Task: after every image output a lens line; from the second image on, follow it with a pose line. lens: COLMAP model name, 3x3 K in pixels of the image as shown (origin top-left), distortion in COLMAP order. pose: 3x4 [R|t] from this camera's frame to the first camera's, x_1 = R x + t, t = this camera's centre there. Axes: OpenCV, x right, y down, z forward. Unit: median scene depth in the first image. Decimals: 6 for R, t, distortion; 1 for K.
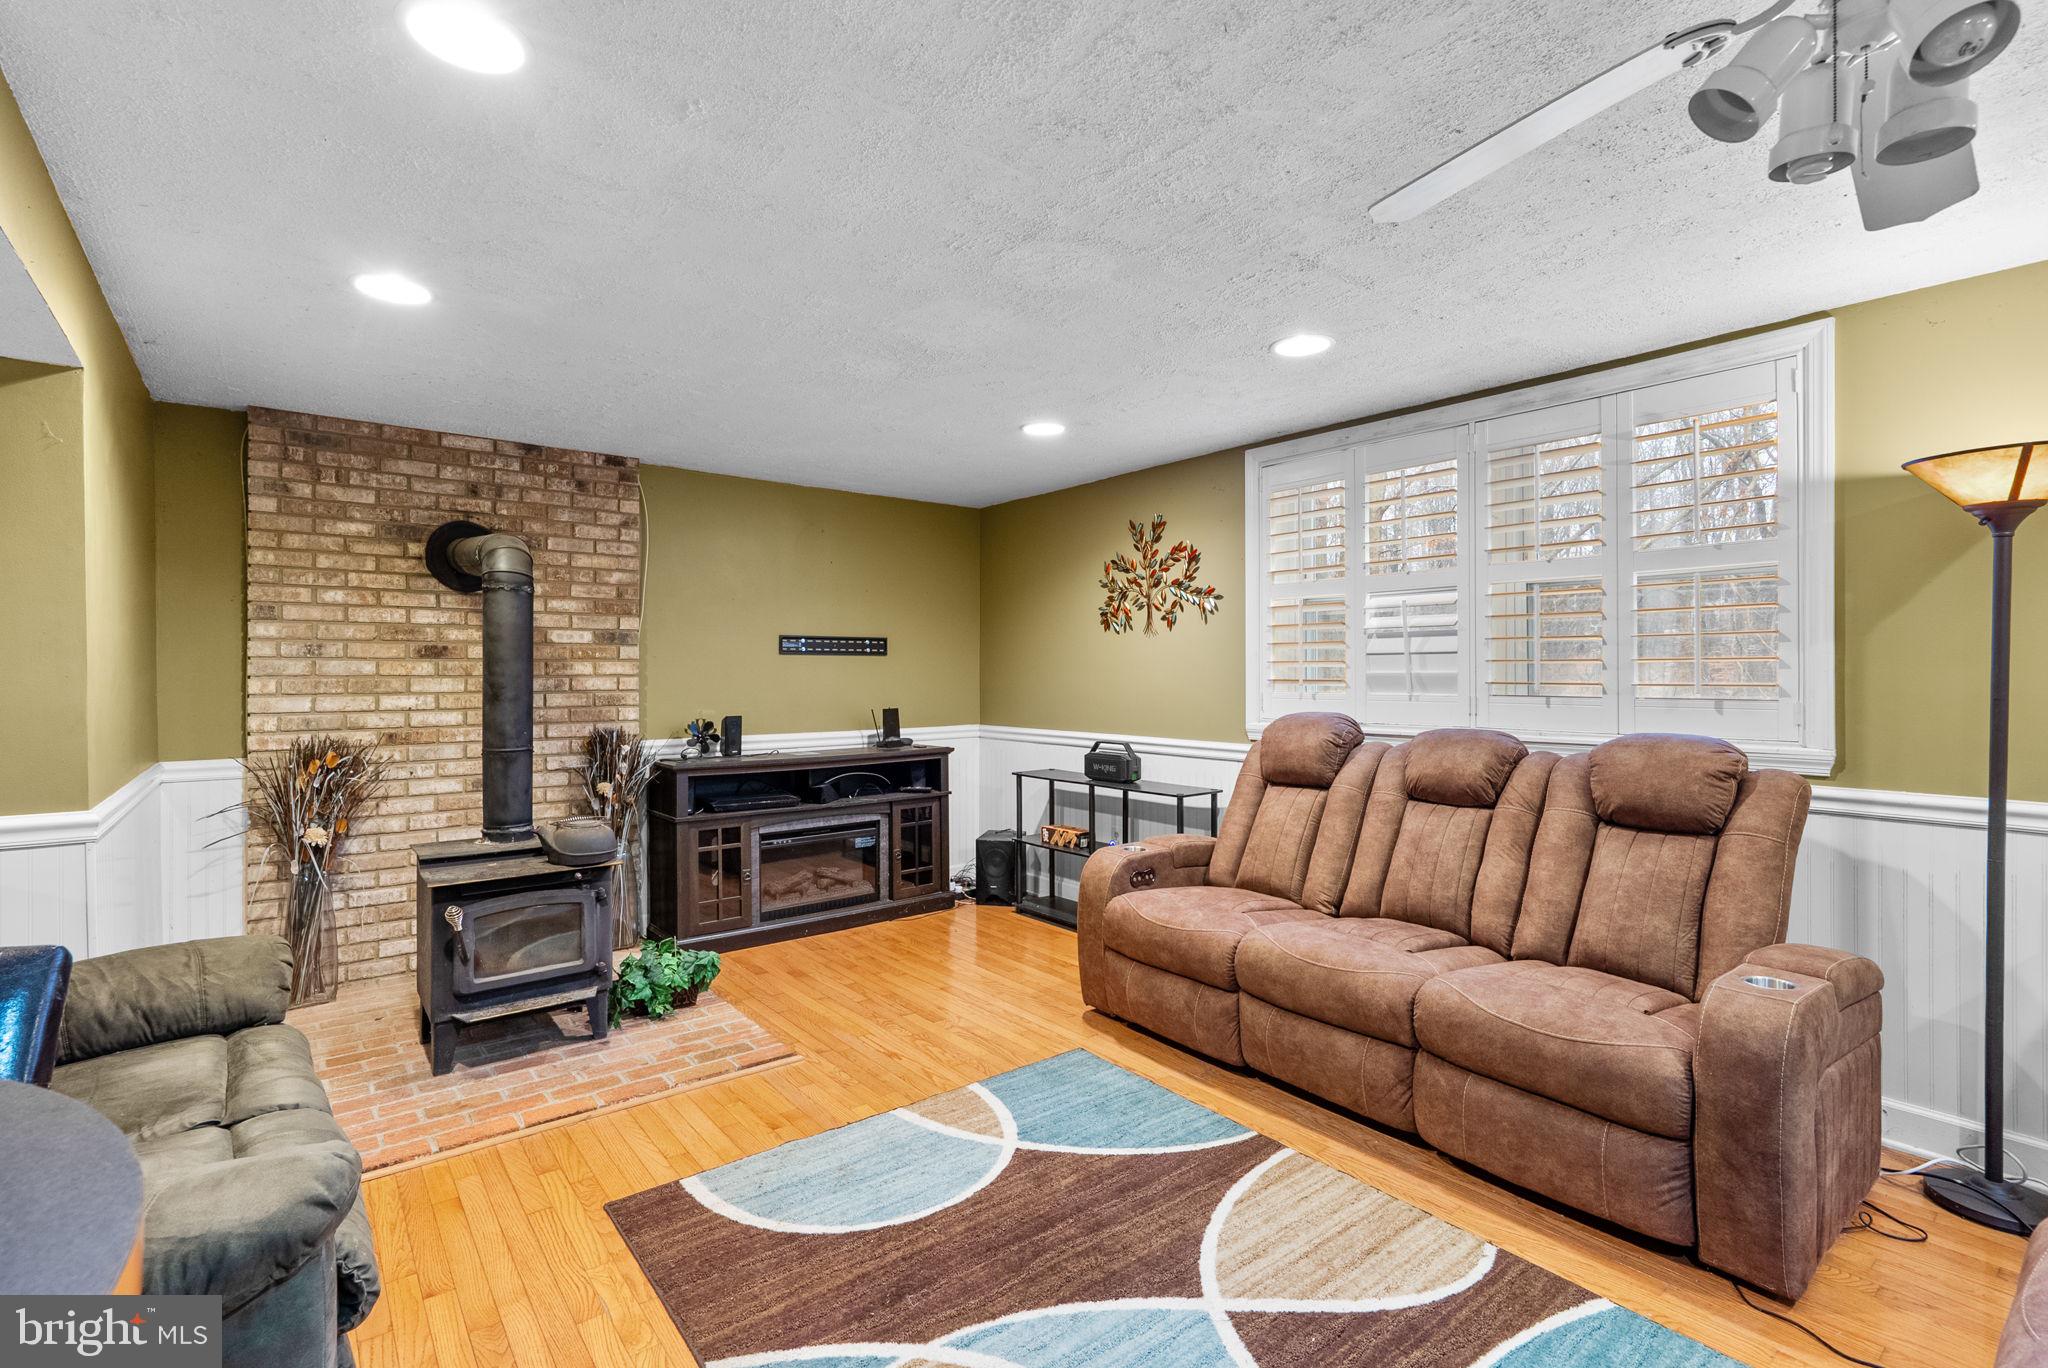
lens RADIAL K [[943.1, 0, 1021.5], [0, 943.1, 662.3], [0, 0, 1]] dist [-0.003414, 0.000104]
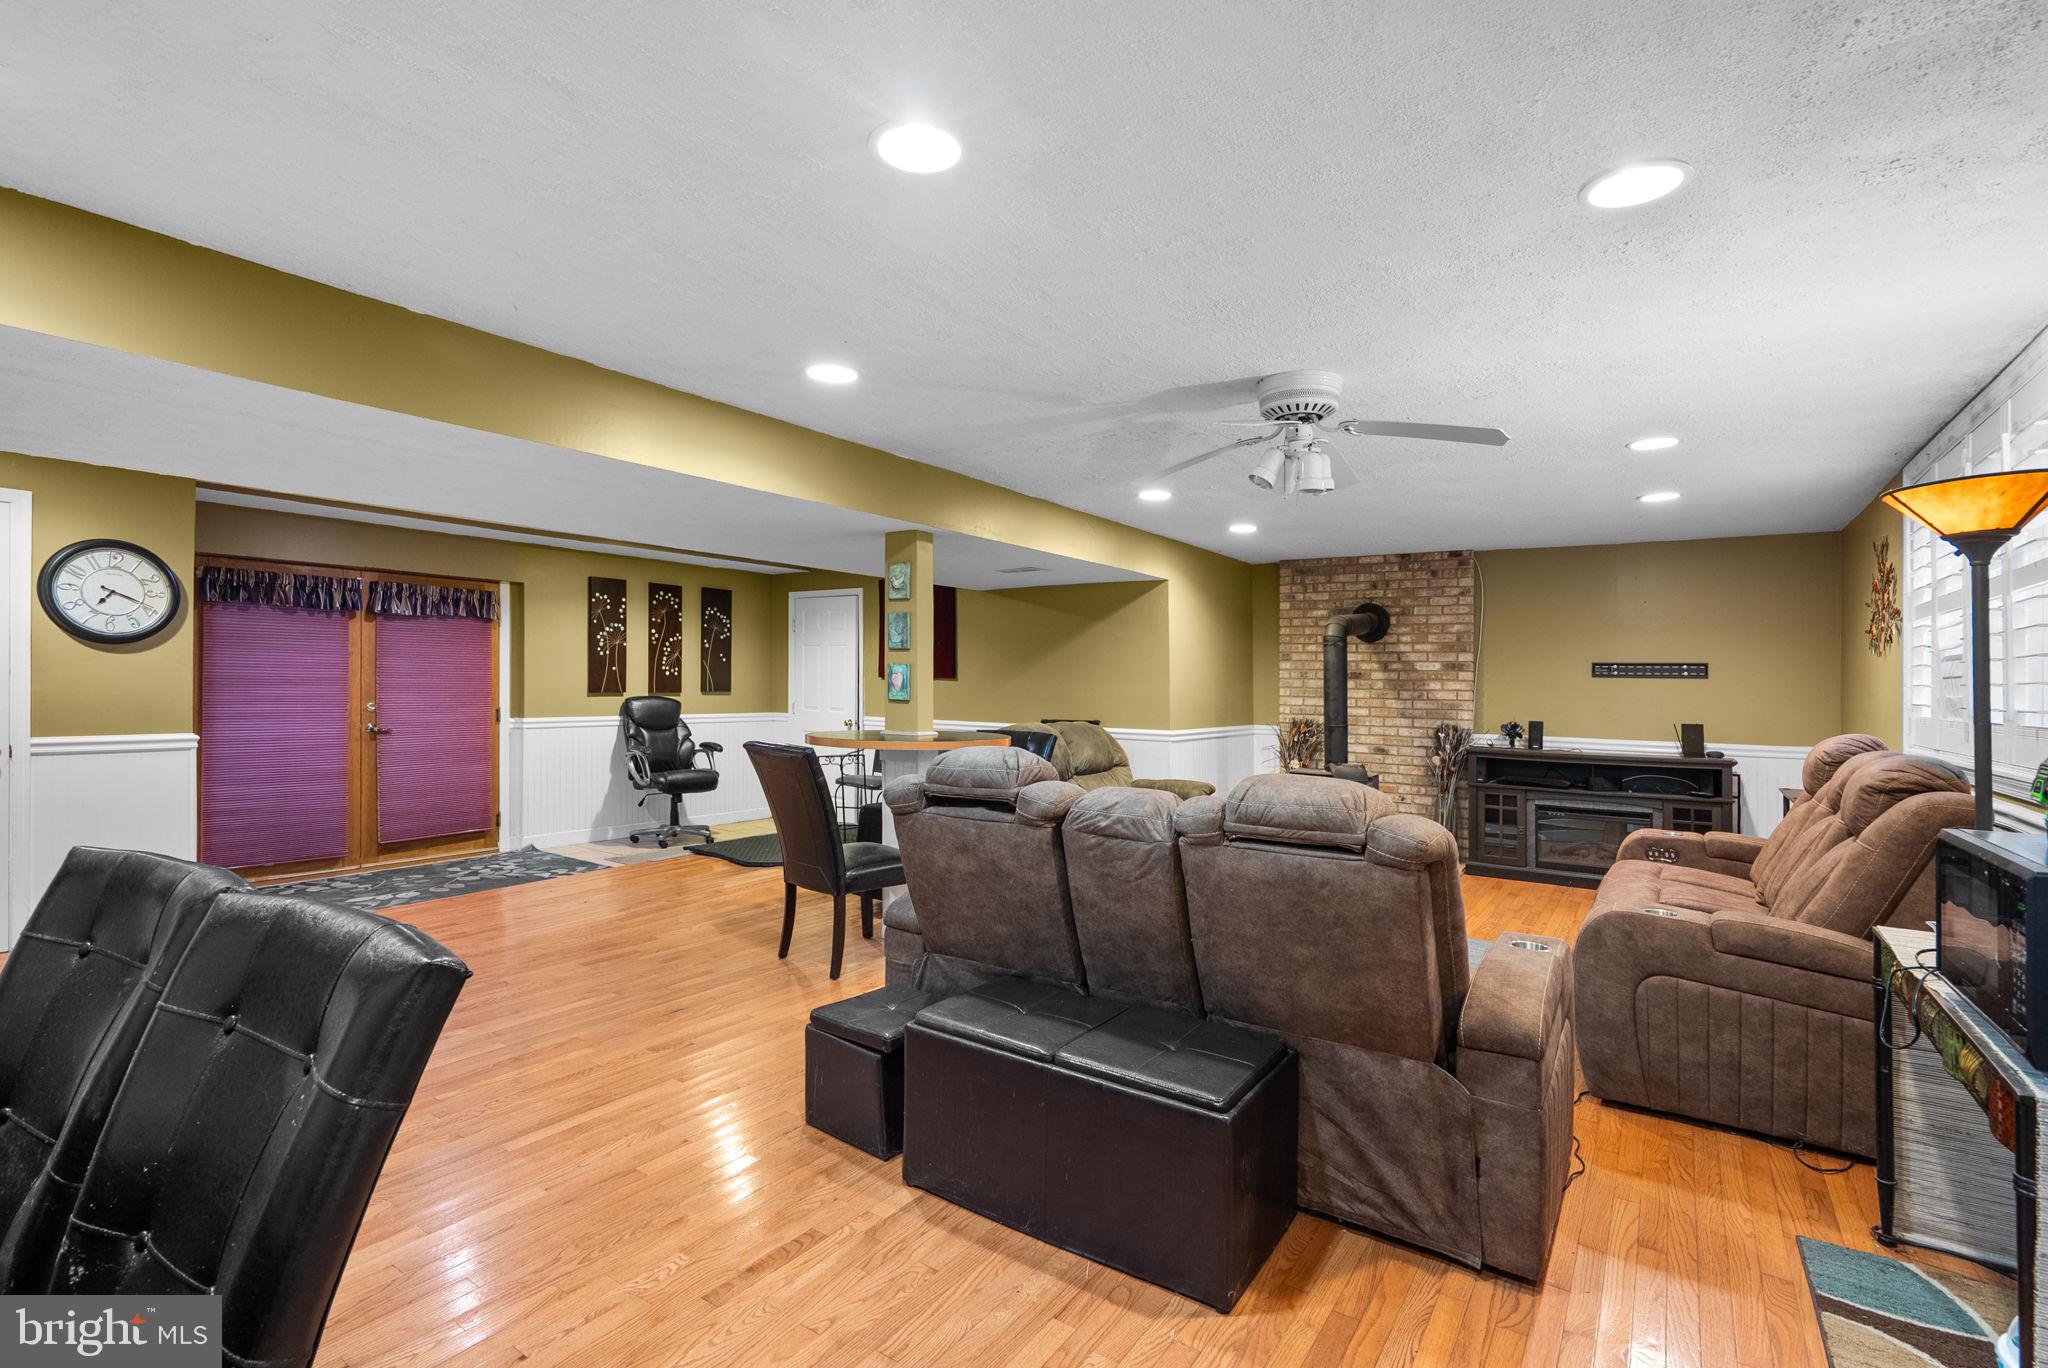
lens RADIAL K [[943.1, 0, 1025.6], [0, 943.1, 671.4], [0, 0, 1]] dist [-0.003414, 0.000104]
pose [[0.299130, -0.004702, -0.954201, 0.918571], [-0.008373, 0.999936, -0.007552, -0.000120], [0.954176, 0.010249, 0.299071, -0.165345]]
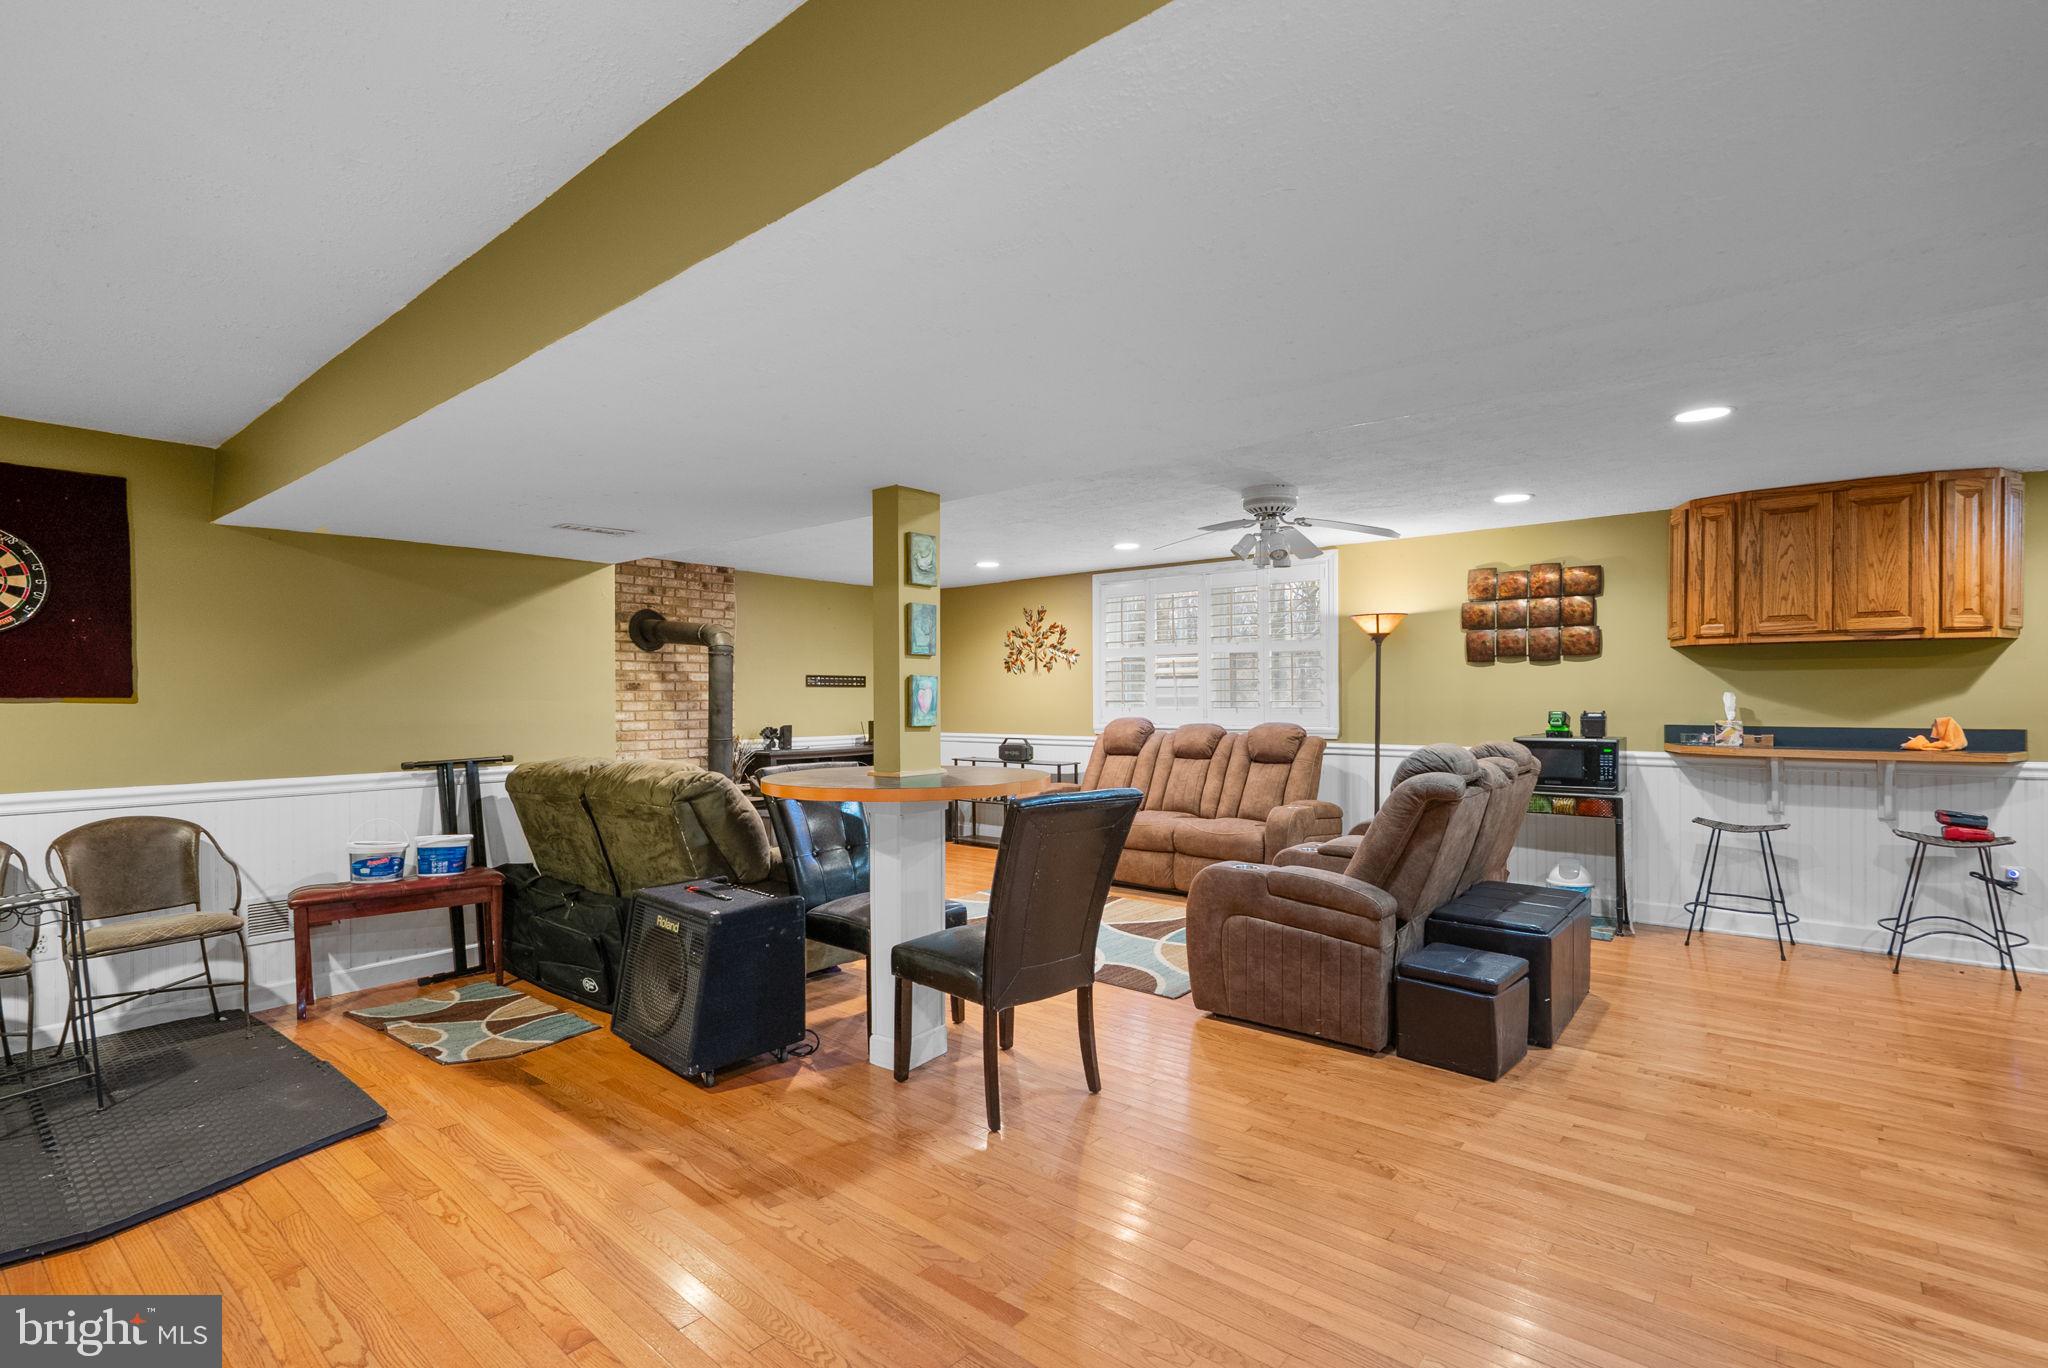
lens RADIAL K [[943.1, 0, 1023.1], [0, 943.1, 684.8], [0, 0, 1]] dist [-0.003414, 0.000104]
pose [[0.979218, -0.000959, 0.202807, -0.270315], [0.001895, 0.999988, -0.004422, -0.005374], [-0.202801, 0.004714, 0.979209, -0.772863]]
